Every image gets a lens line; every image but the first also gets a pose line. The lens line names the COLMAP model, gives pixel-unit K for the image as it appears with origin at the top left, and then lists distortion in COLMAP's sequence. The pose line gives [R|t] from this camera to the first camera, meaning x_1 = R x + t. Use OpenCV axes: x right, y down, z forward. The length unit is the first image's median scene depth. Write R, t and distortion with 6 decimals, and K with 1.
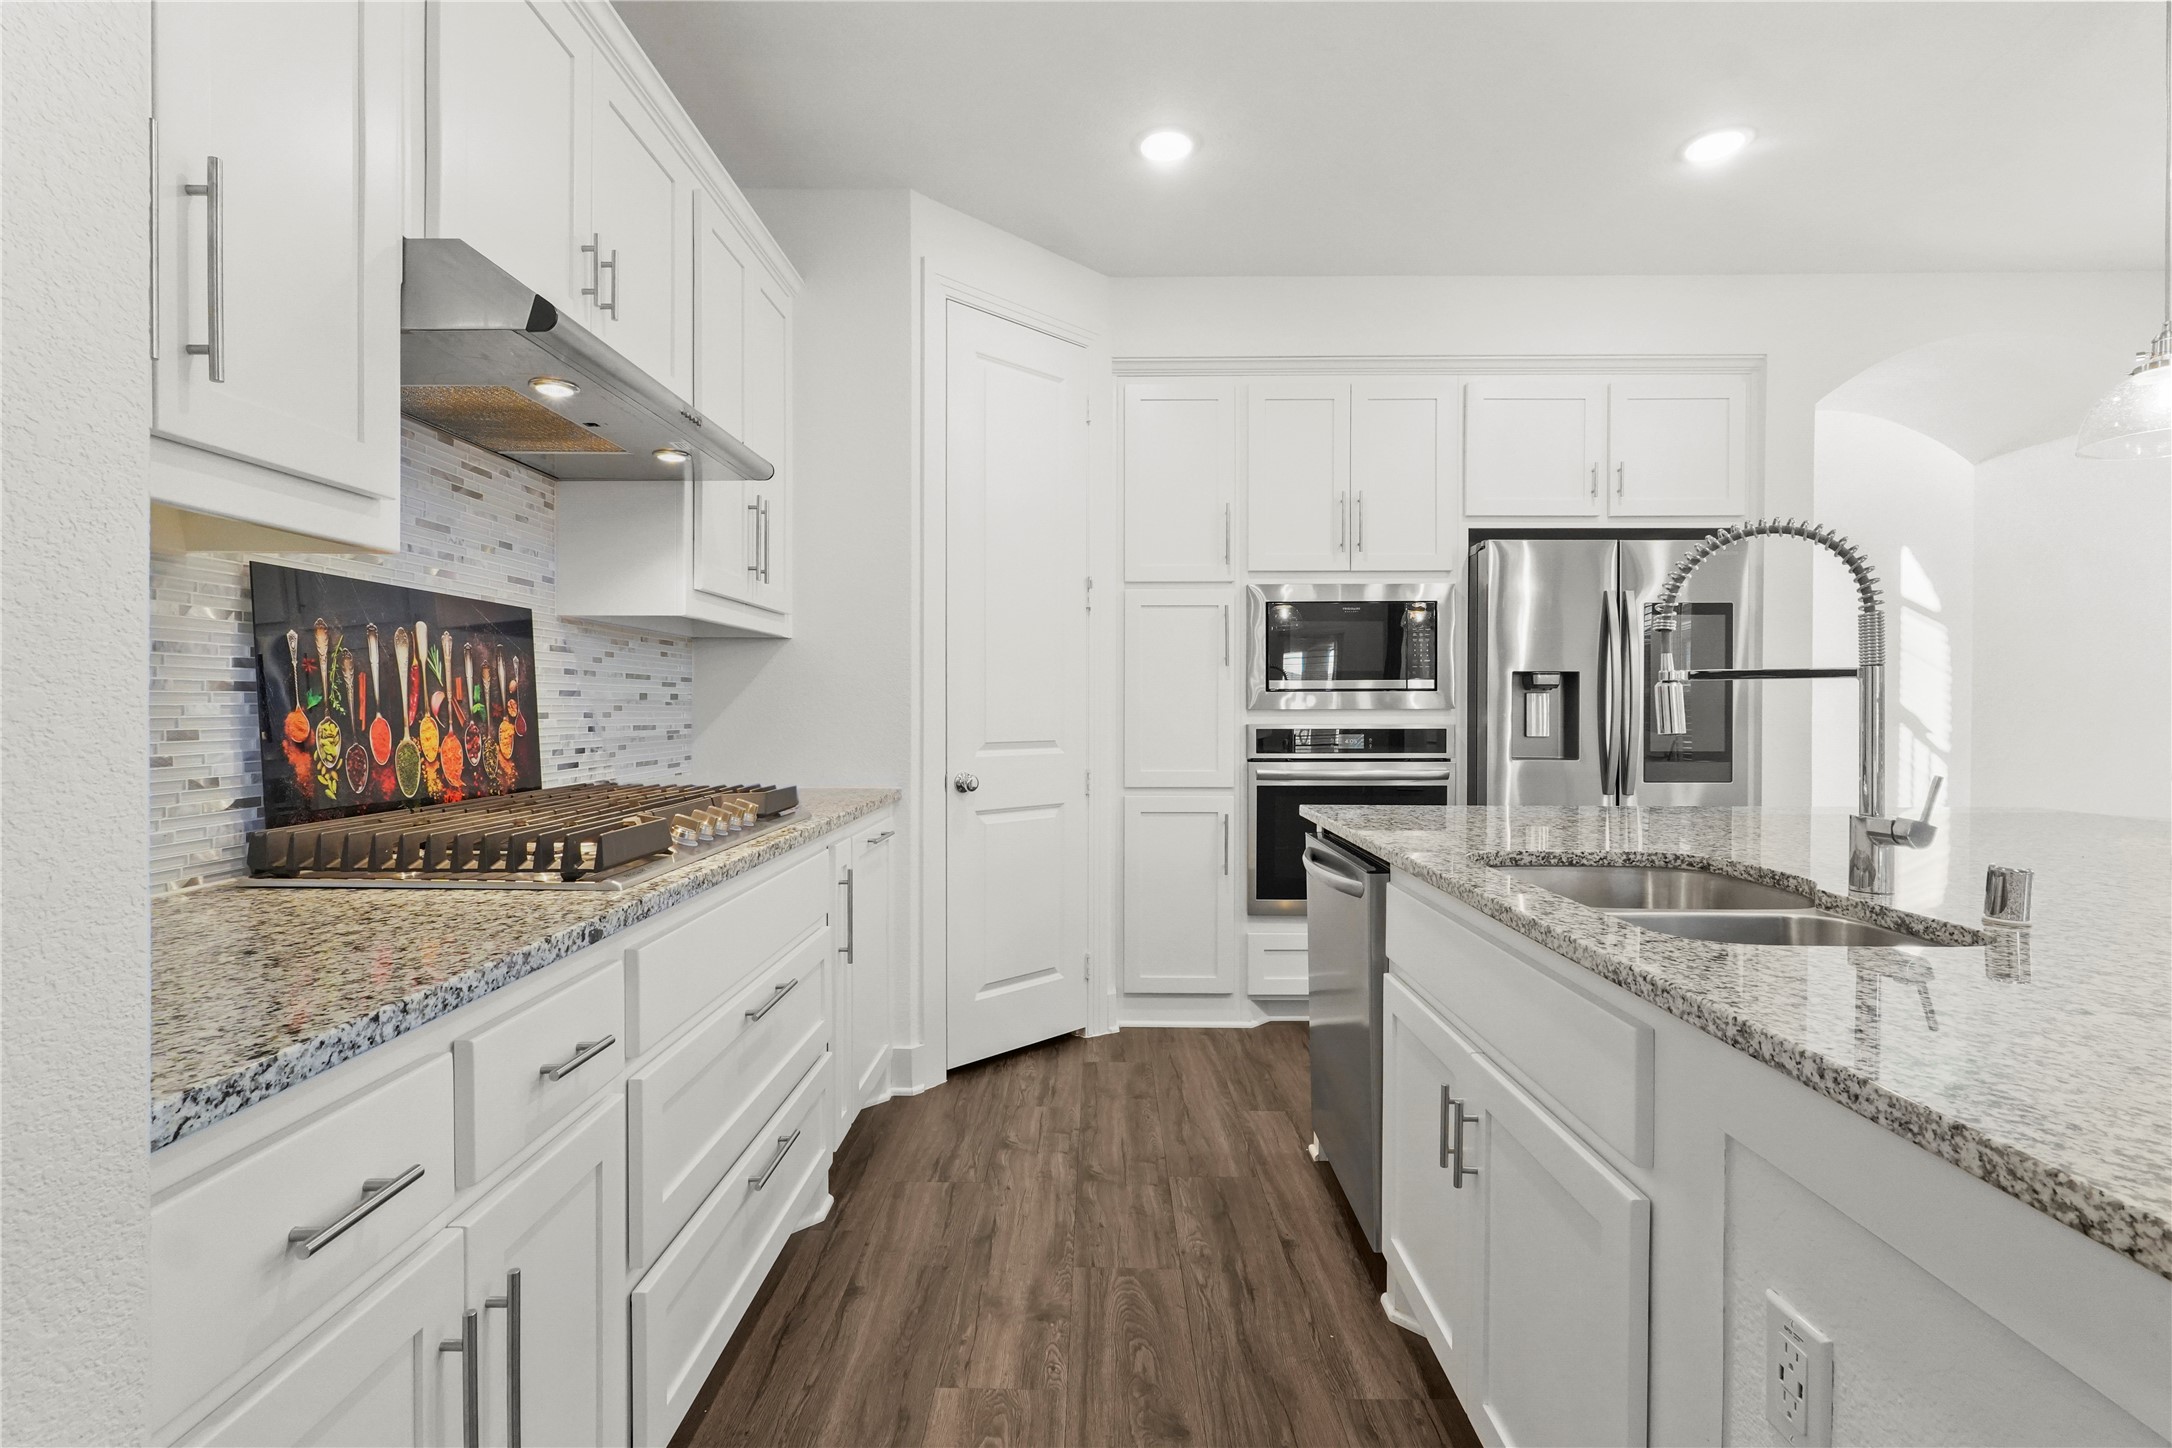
lens RADIAL K [[996.9, 0, 1086.6], [0, 996.9, 717.0], [0, 0, 1]] dist [-0.000096, -0.000045]
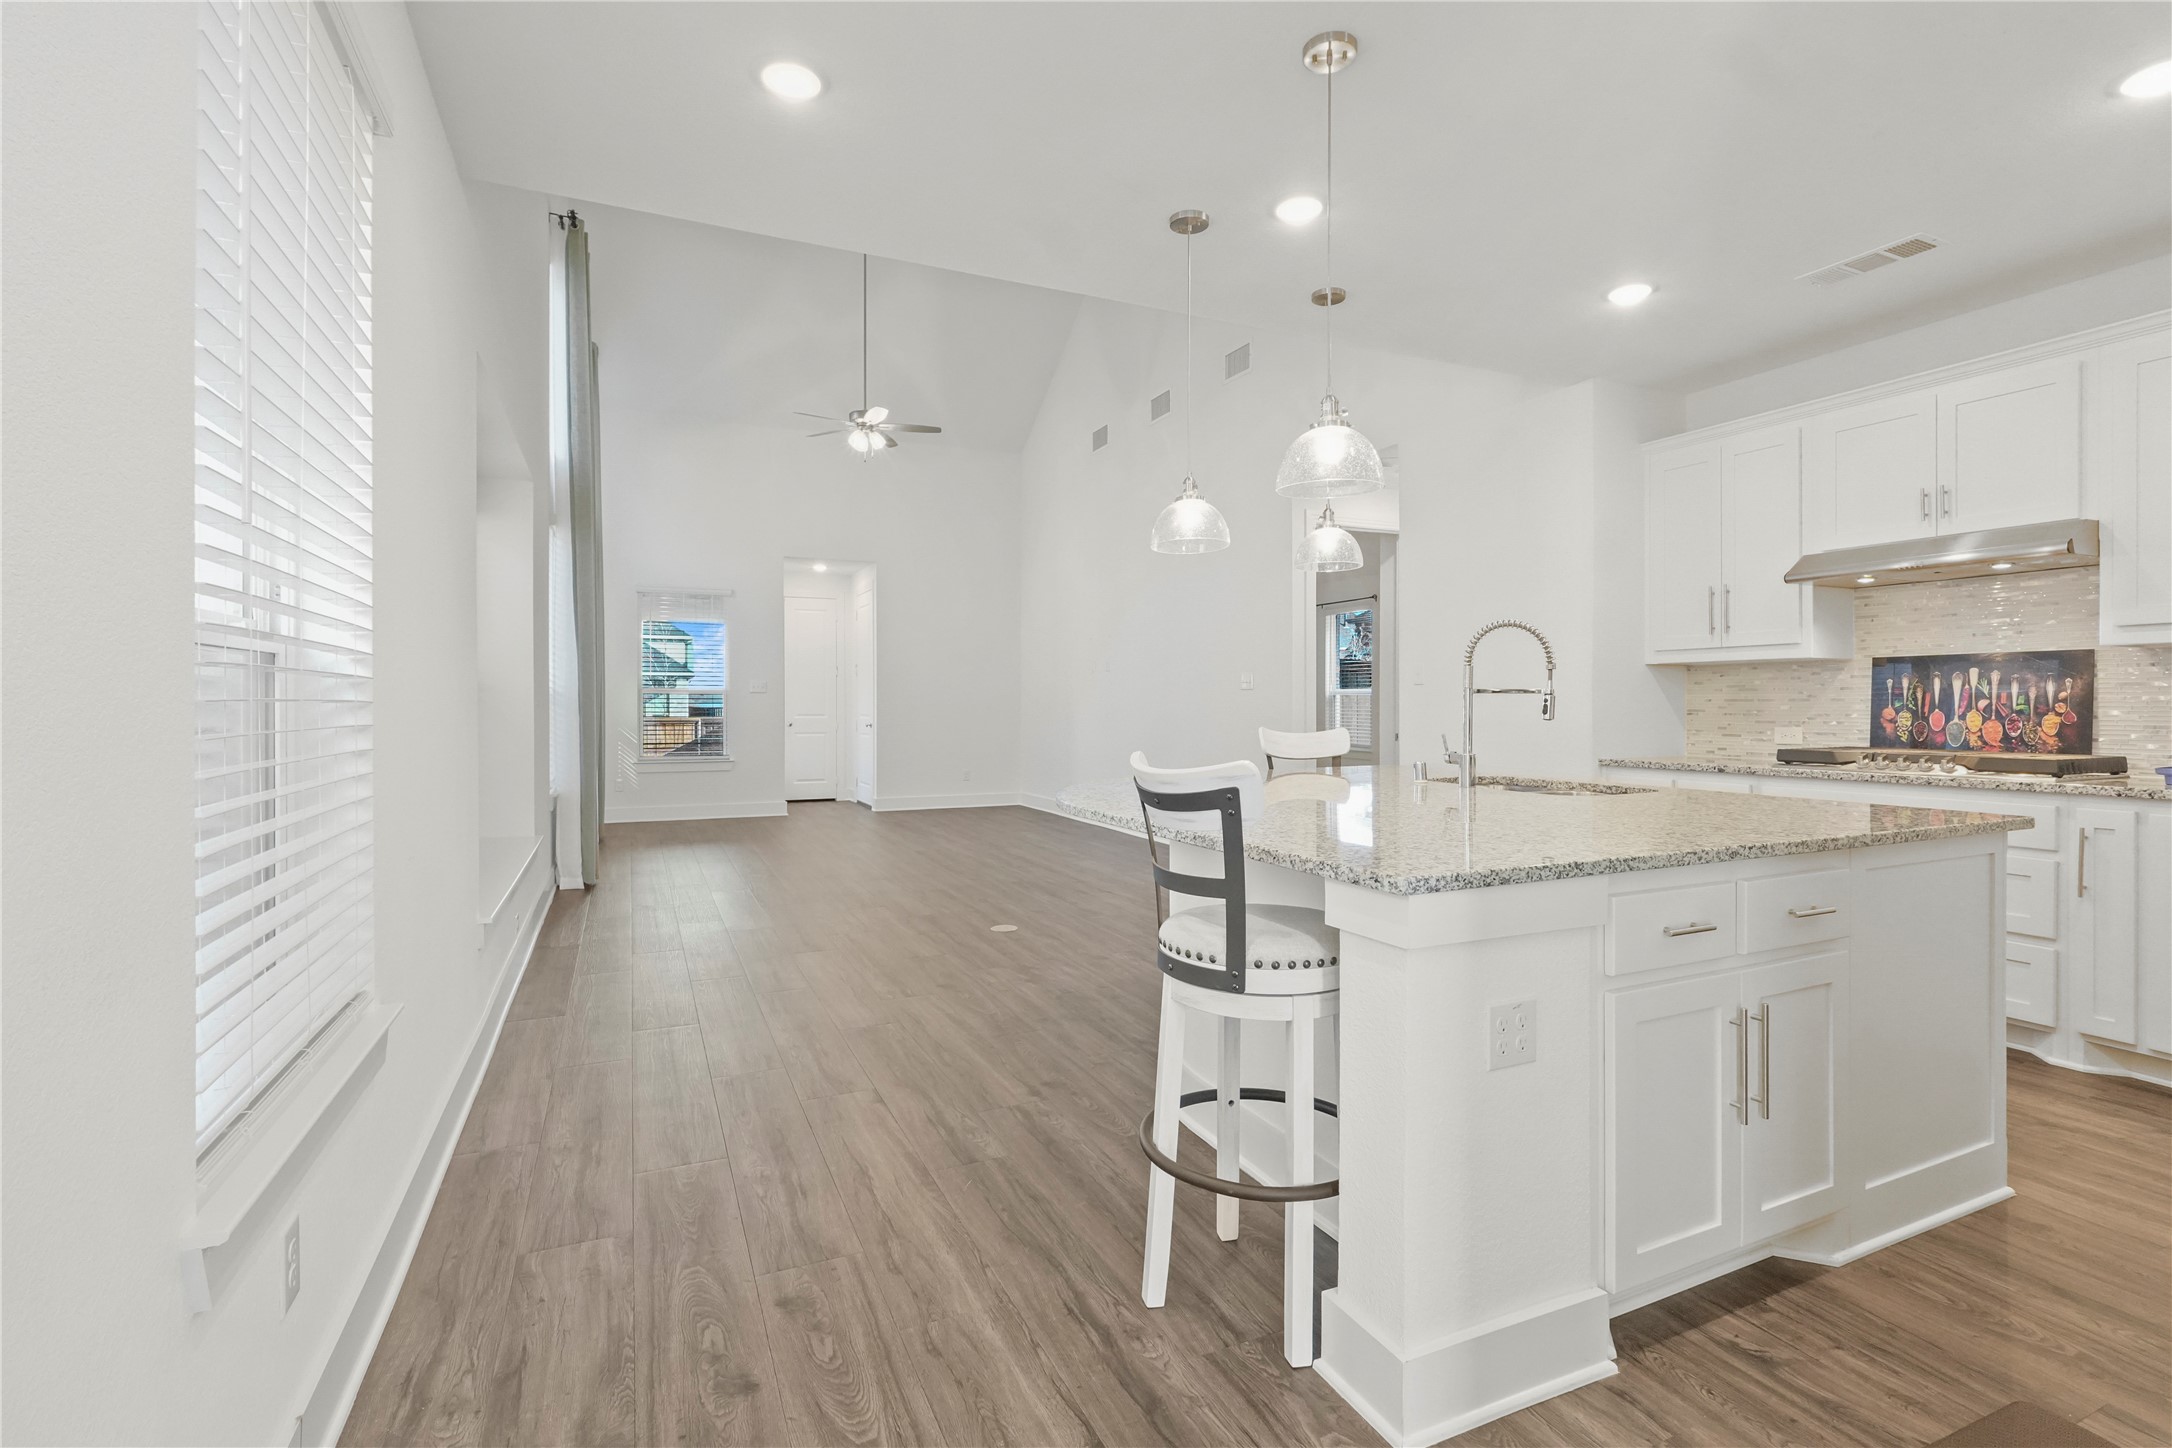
lens RADIAL K [[996.9, 0, 1089.2], [0, 996.9, 715.7], [0, 0, 1]] dist [-0.000096, -0.000045]
pose [[-0.905432, 0.005180, -0.424460, 2.033523], [-0.003877, 0.999783, 0.020470, -0.027954], [0.424474, 0.020180, -0.905215, 2.159326]]
